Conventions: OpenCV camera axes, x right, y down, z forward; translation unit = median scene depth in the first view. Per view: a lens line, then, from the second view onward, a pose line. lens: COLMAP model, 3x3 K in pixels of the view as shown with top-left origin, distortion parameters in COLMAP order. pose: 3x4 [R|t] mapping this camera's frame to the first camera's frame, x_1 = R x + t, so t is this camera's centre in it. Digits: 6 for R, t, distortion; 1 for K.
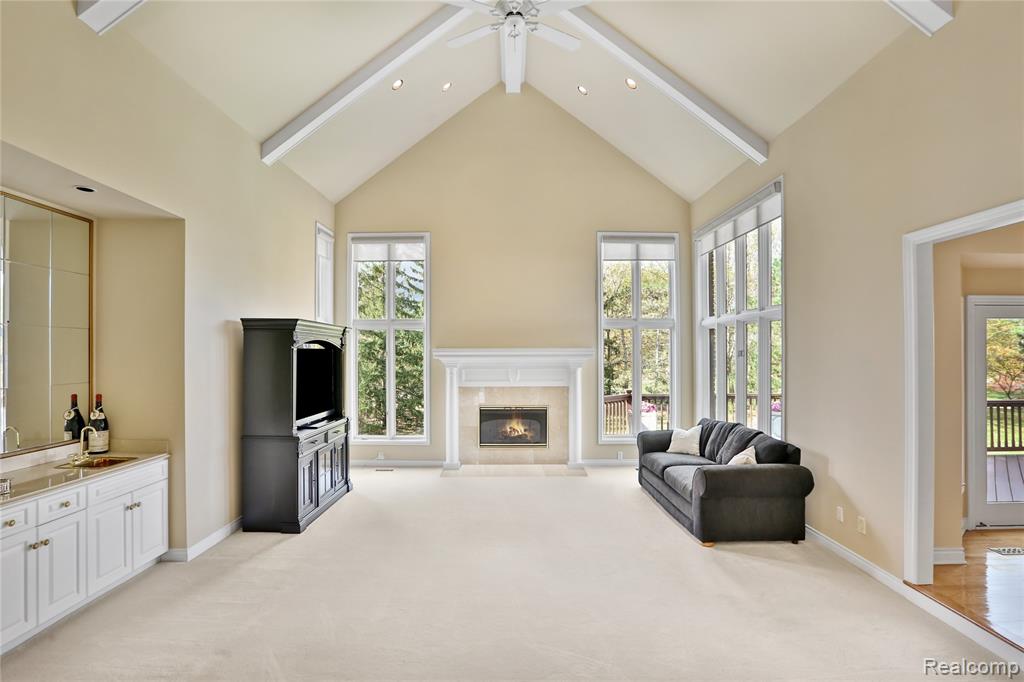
lens RADIAL K [[492.6, 0, 512.0], [0, 492.6, 341.0], [0, 0, 1]] dist [-0.002297, -0.000426]
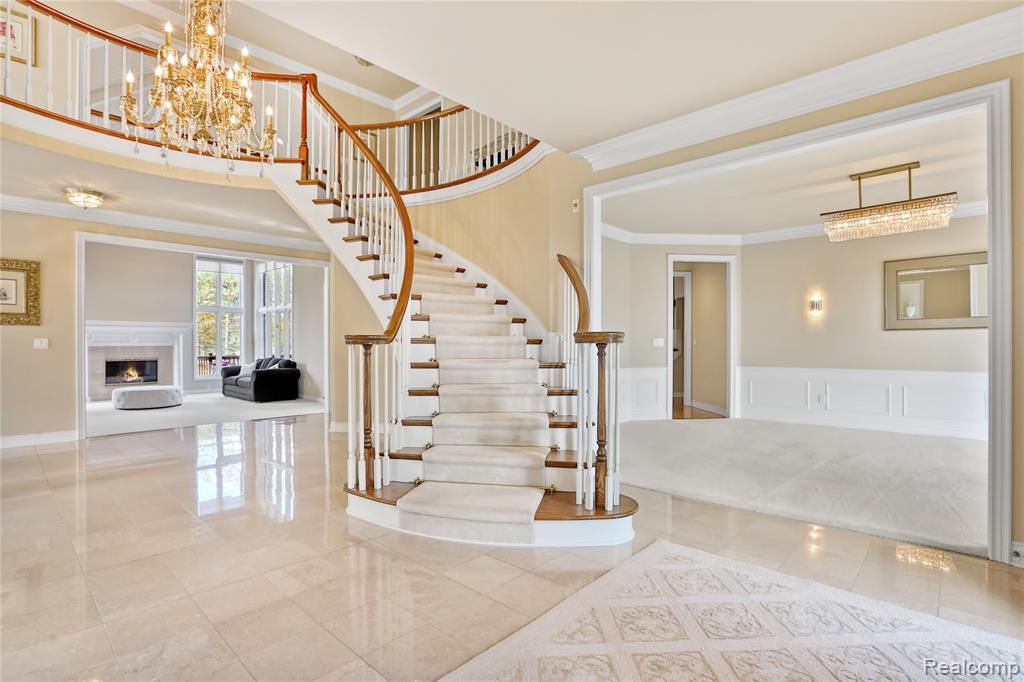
lens RADIAL K [[492.6, 0, 512.0], [0, 492.6, 341.0], [0, 0, 1]] dist [-0.002297, -0.000426]
pose [[0.686631, -0.004195, 0.726994, -0.358685], [-0.015107, 0.999685, 0.020037, 0.030758], [-0.726849, -0.024741, 0.686351, -1.124822]]
